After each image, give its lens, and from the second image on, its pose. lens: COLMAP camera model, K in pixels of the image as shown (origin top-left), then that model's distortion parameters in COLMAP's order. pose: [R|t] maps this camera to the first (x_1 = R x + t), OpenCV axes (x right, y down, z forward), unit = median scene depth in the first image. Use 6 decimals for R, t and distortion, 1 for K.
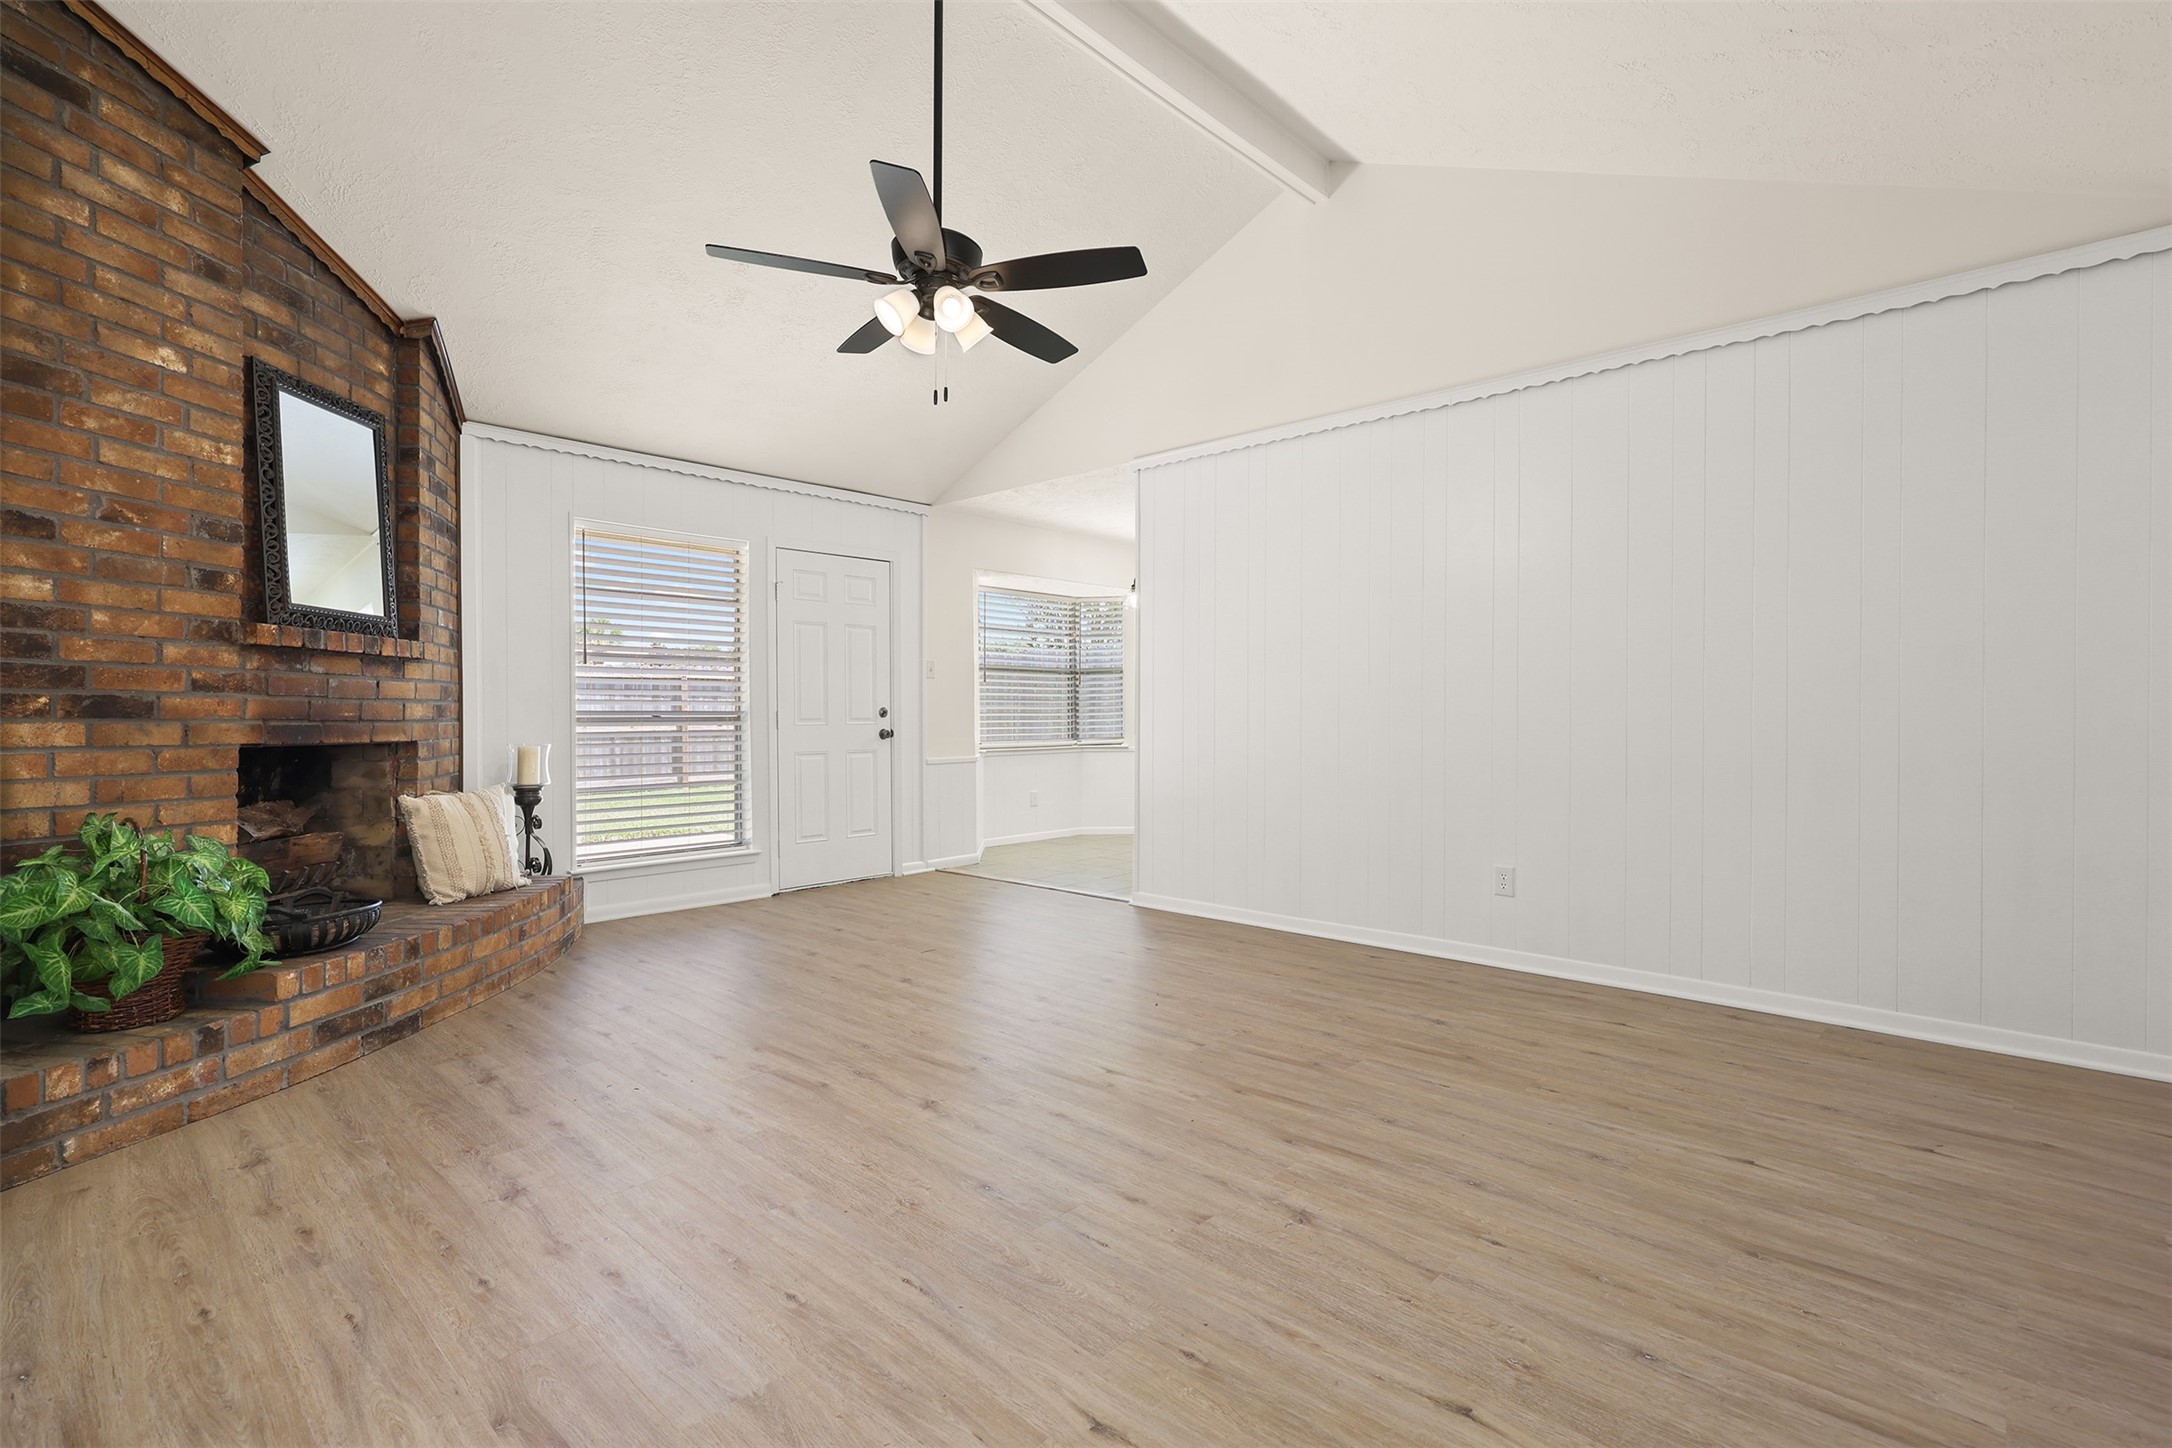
lens RADIAL K [[997.9, 0, 1053.0], [0, 997.9, 741.1], [0, 0, 1]] dist [-0.000512, -0.001374]
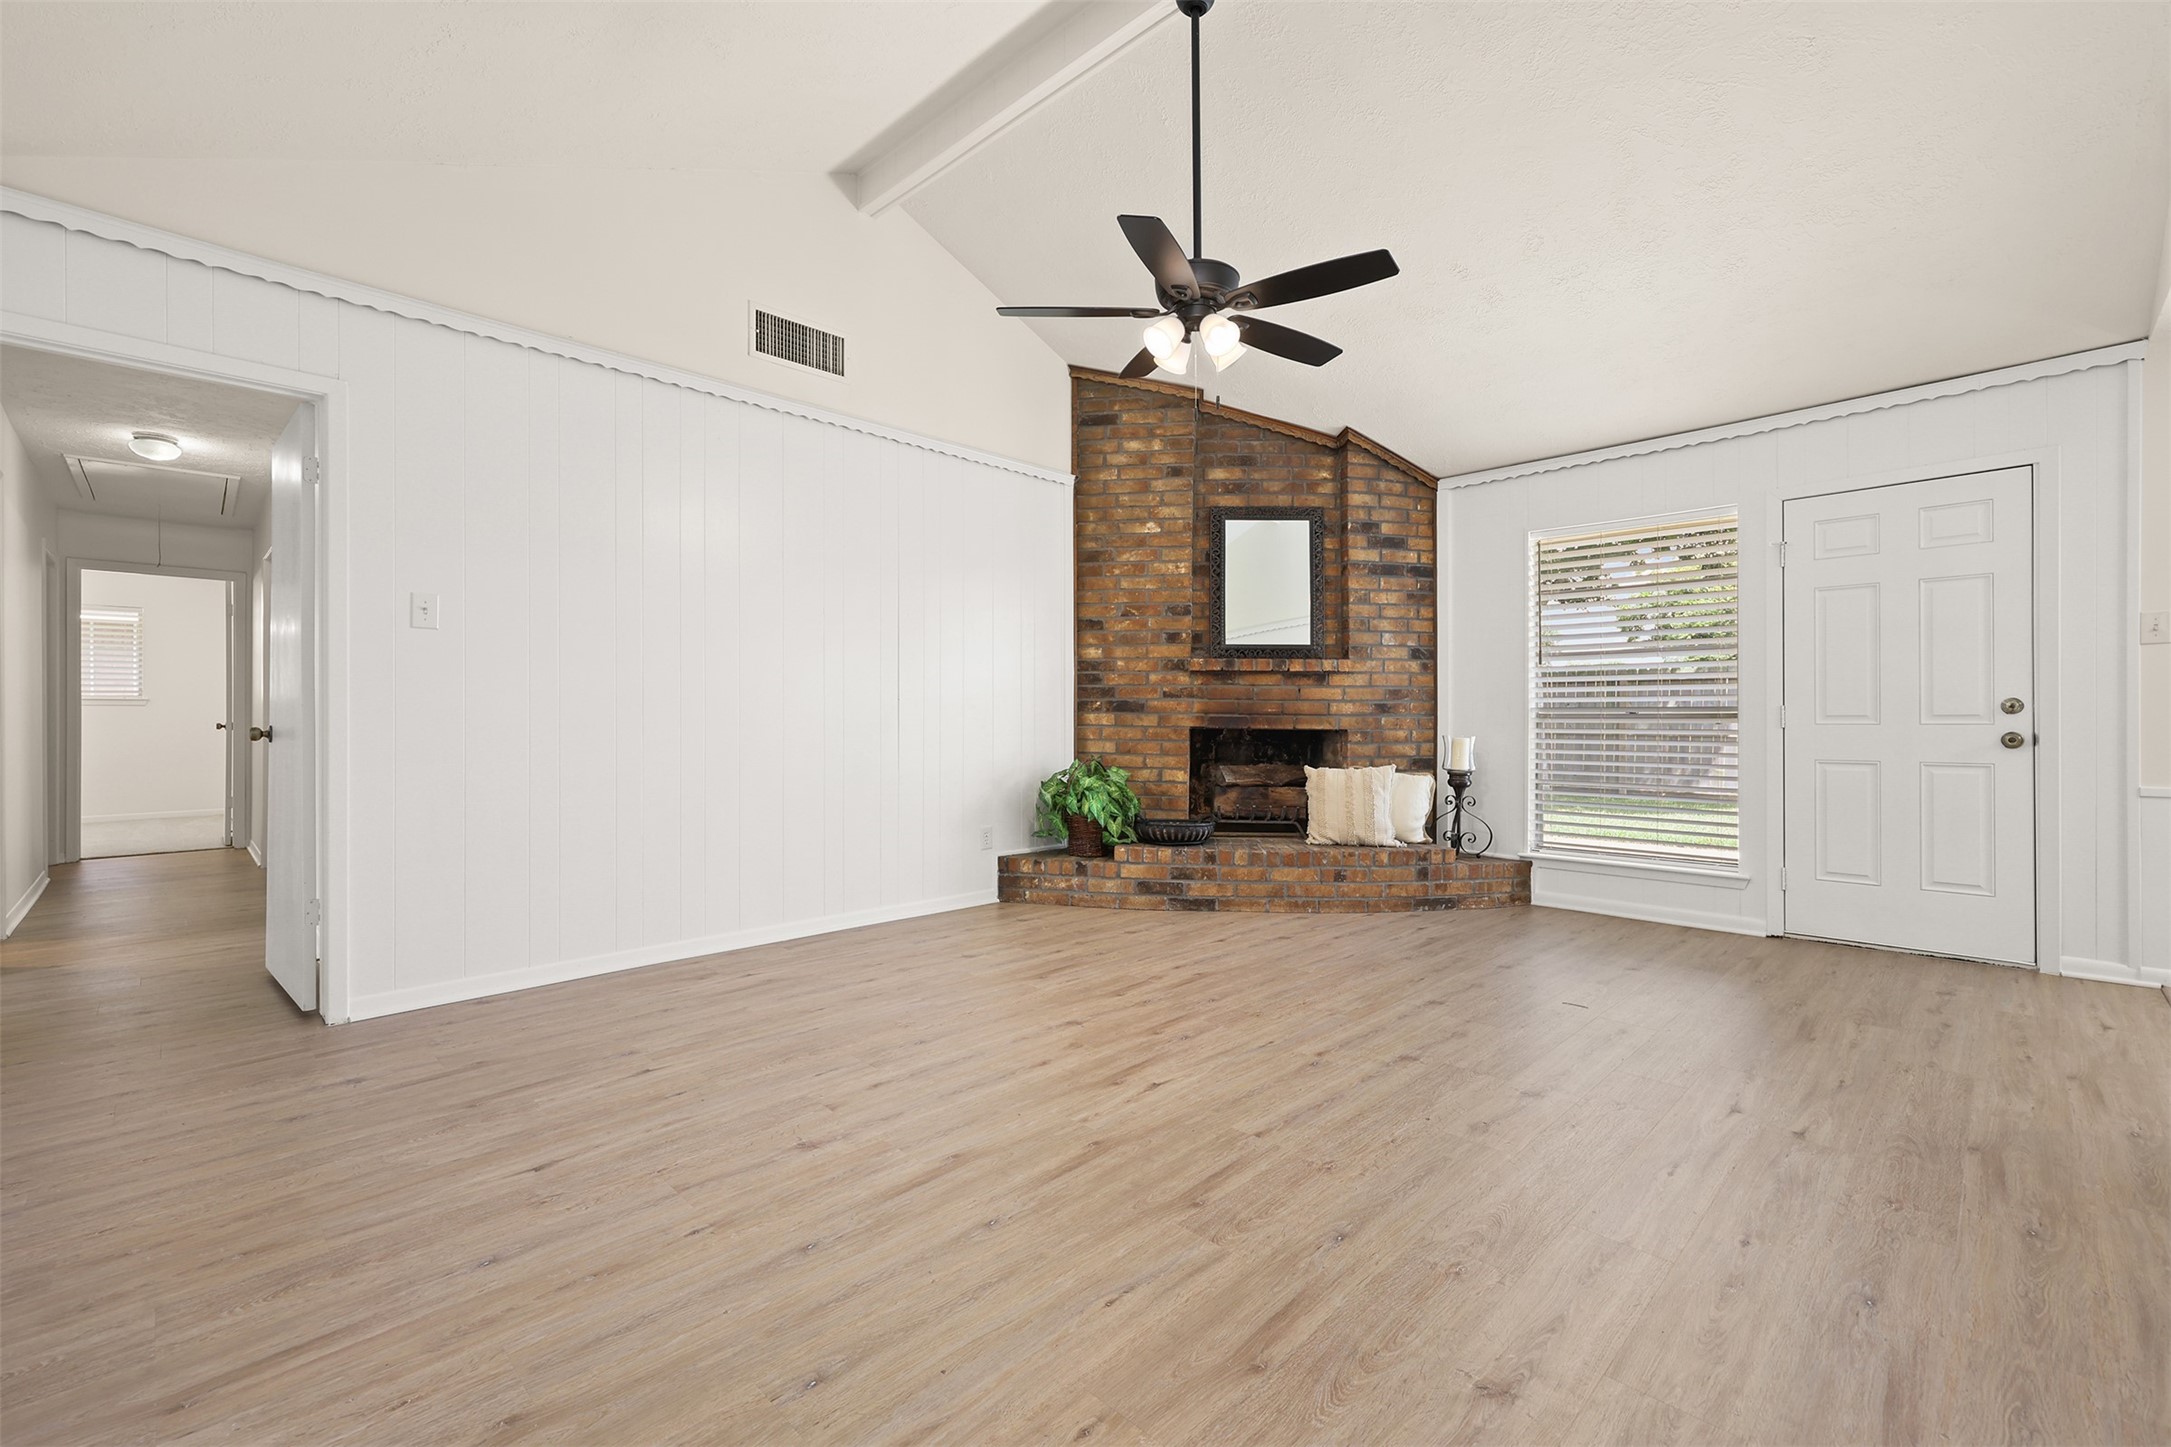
lens RADIAL K [[874.8, 0, 1075.2], [0, 874.8, 722.1], [0, 0, 1]] dist [-0.003108, -0.000462]
pose [[-0.000804, 0.008890, -0.999960, 0.811969], [-0.029027, 0.999539, 0.008909, -0.013991], [0.999578, 0.029033, -0.000545, 0.846955]]
